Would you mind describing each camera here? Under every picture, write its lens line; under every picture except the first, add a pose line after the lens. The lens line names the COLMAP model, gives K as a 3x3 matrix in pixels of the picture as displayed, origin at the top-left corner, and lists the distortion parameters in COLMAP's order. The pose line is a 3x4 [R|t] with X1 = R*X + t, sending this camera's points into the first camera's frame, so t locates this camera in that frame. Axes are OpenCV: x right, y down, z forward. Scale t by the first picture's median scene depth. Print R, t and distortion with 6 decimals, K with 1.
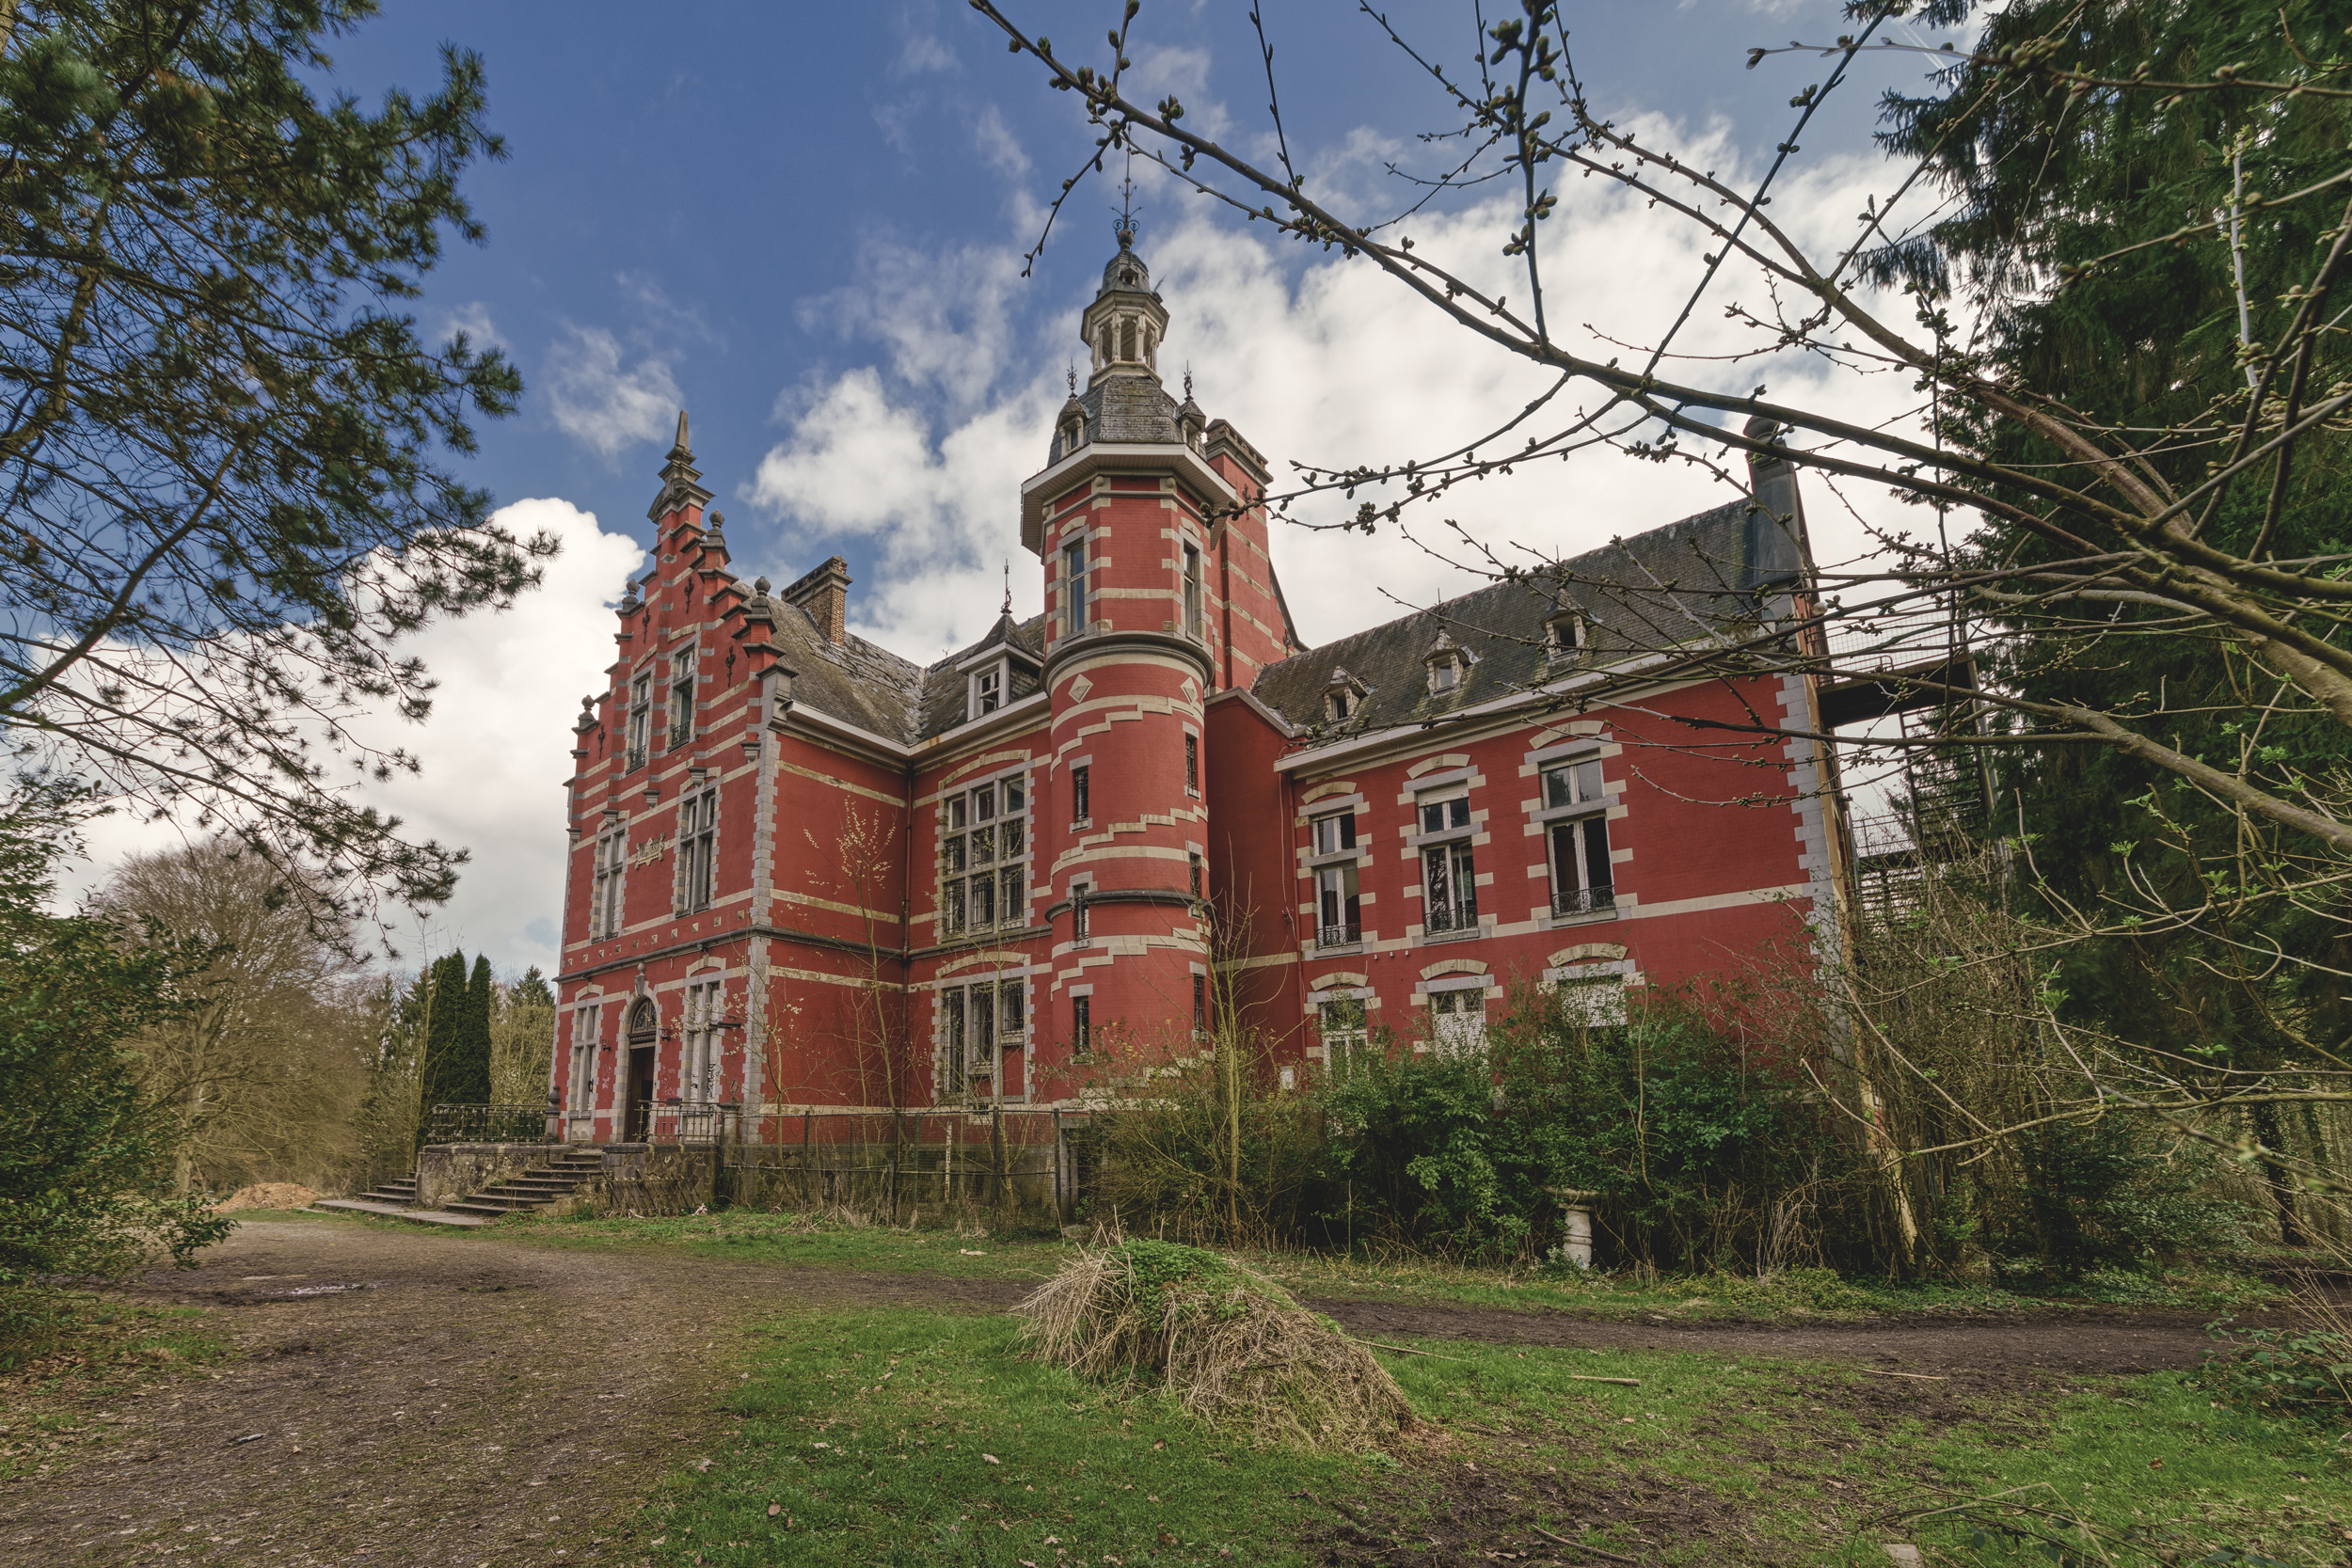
lens RADIAL K [[938.0, 0, 1004.6], [0, 938.0, 926.9], [0, 0, 1]] dist [-0.000471, -0.000164]
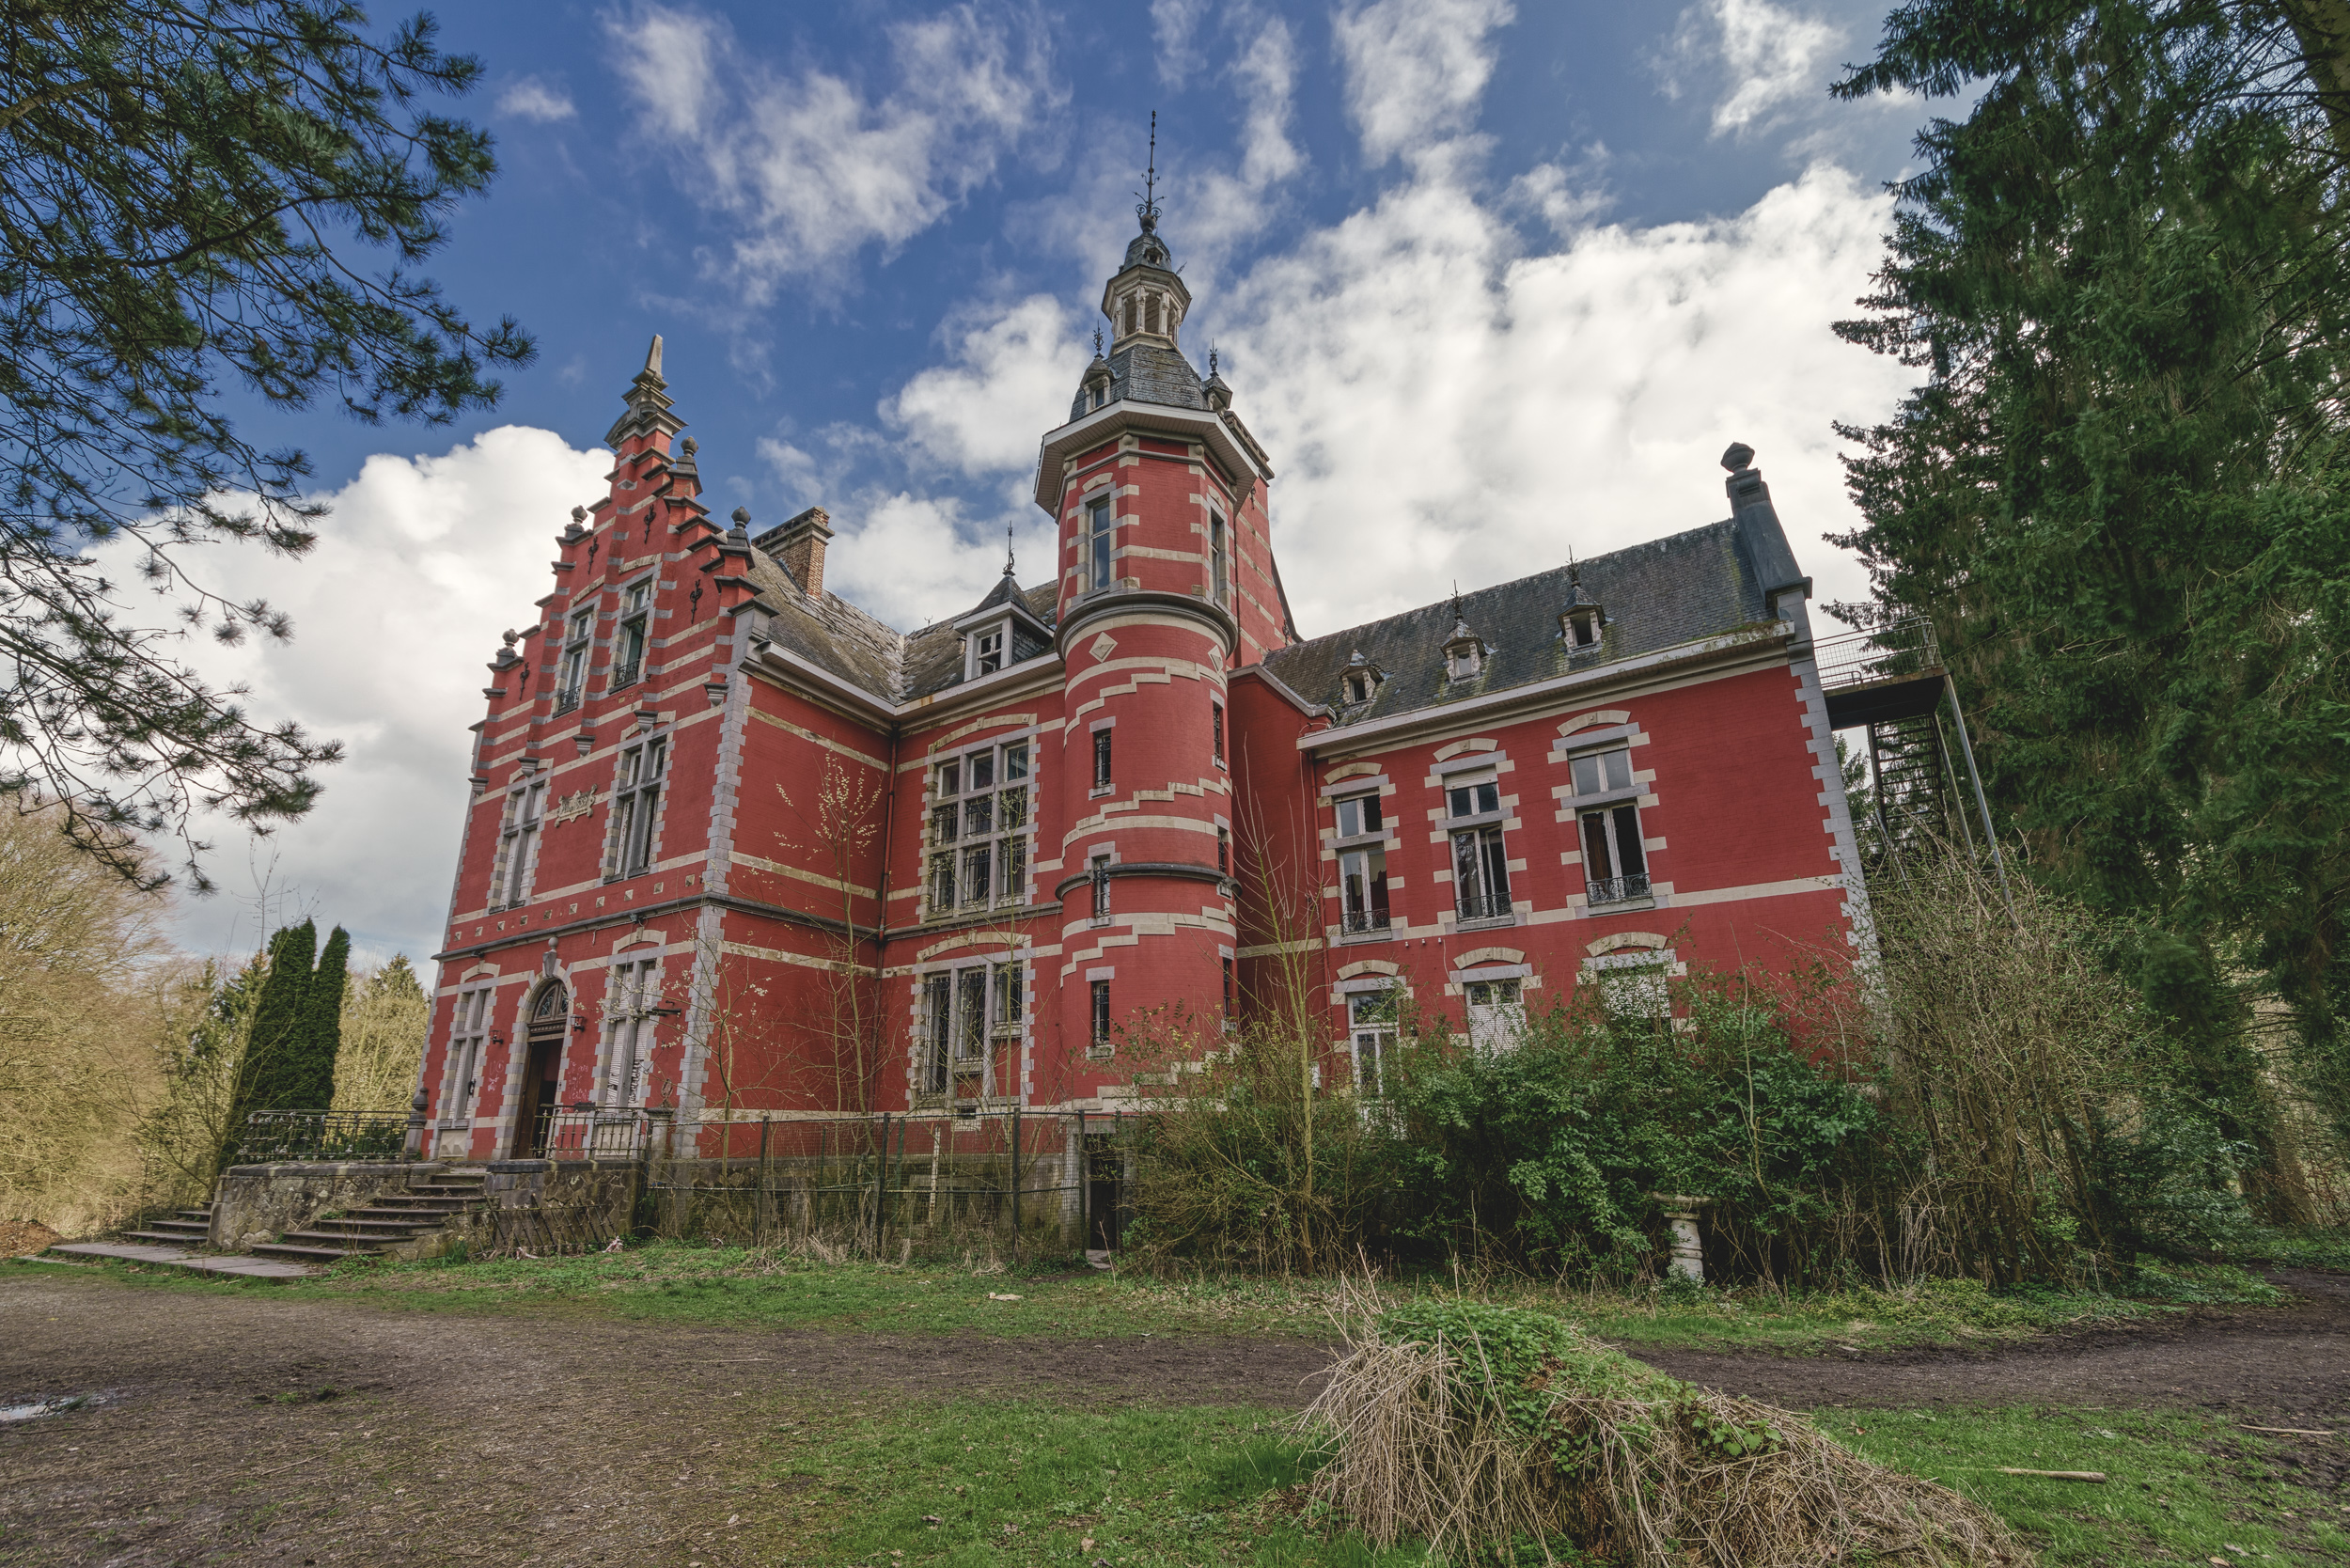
lens RADIAL K [[931.4, 0, 1114.9], [0, 931.4, 829.2], [0, 0, 1]] dist [0.002609, -0.009151]
pose [[0.982329, 0.047052, 0.181151, -0.063302], [-0.027619, 0.993730, -0.108345, 0.023855], [-0.185113, 0.101427, 0.977469, 0.107774]]
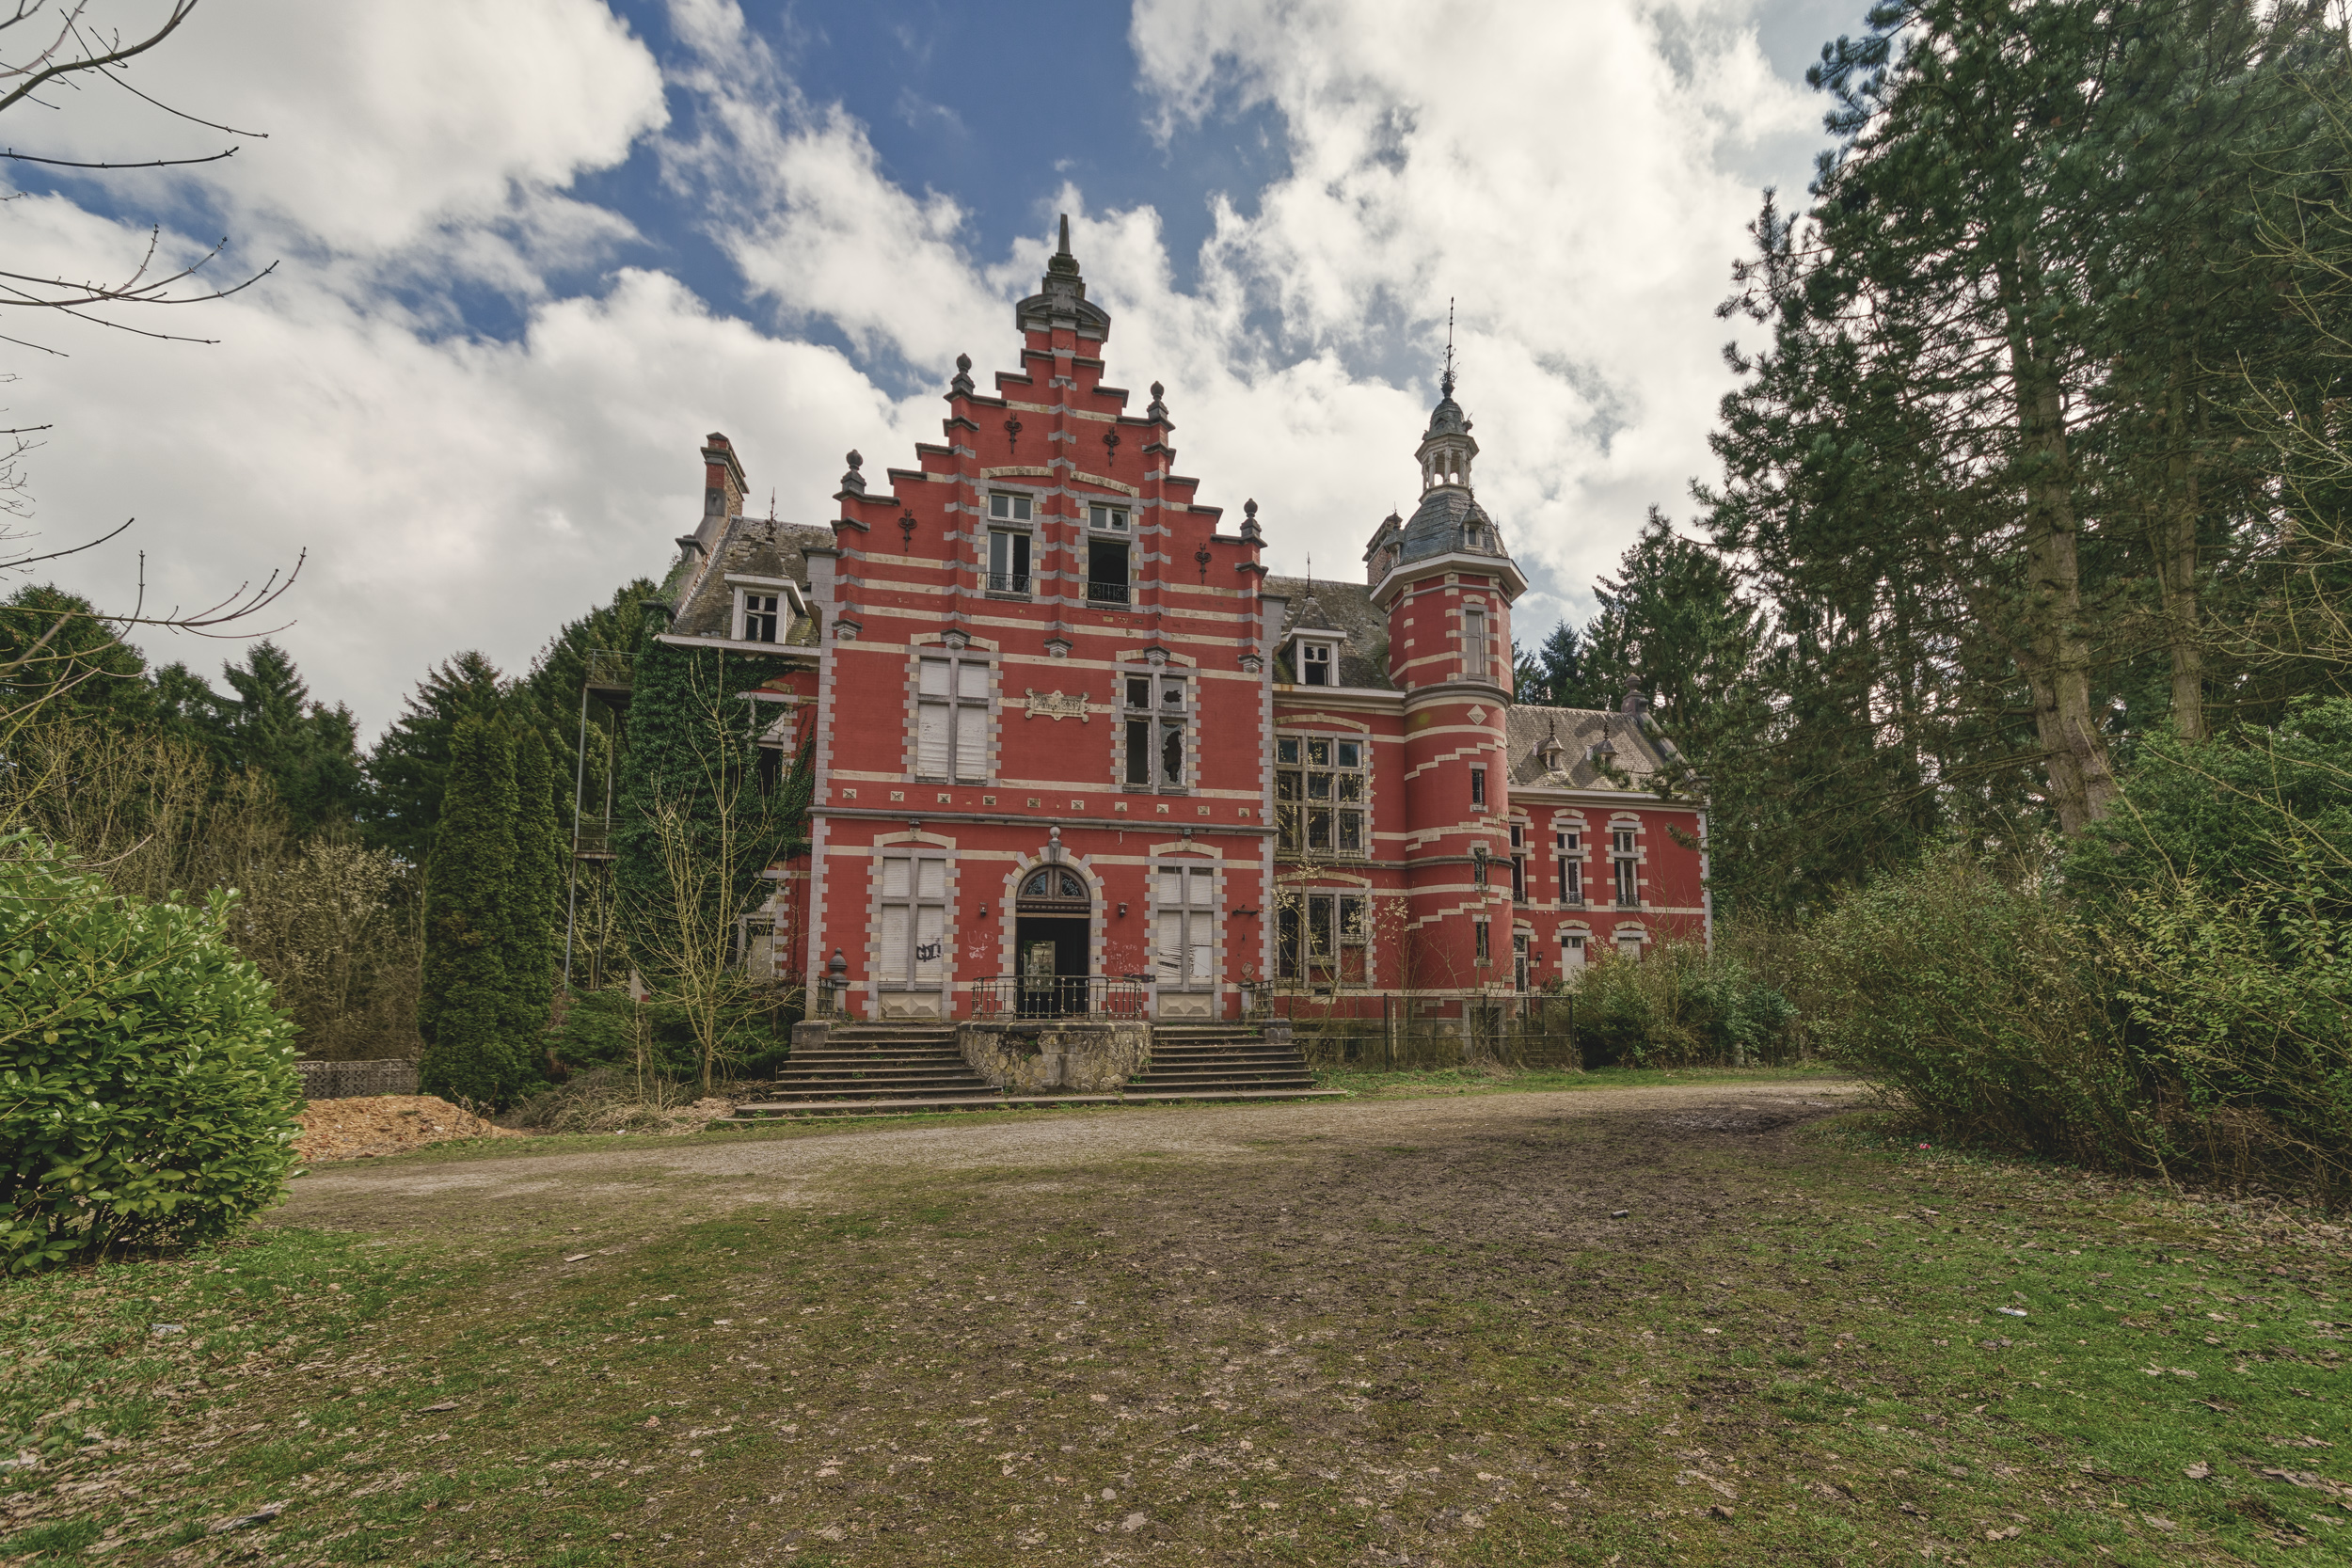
lens RADIAL K [[949.2, 0, 1136.3], [0, 949.2, 855.9], [0, 0, 1]] dist [-0.005461, 0.004852]
pose [[0.598522, 0.130435, 0.790416, -1.335605], [-0.174154, 0.984244, -0.030547, 0.101305], [-0.781947, -0.119371, 0.611808, 0.451627]]
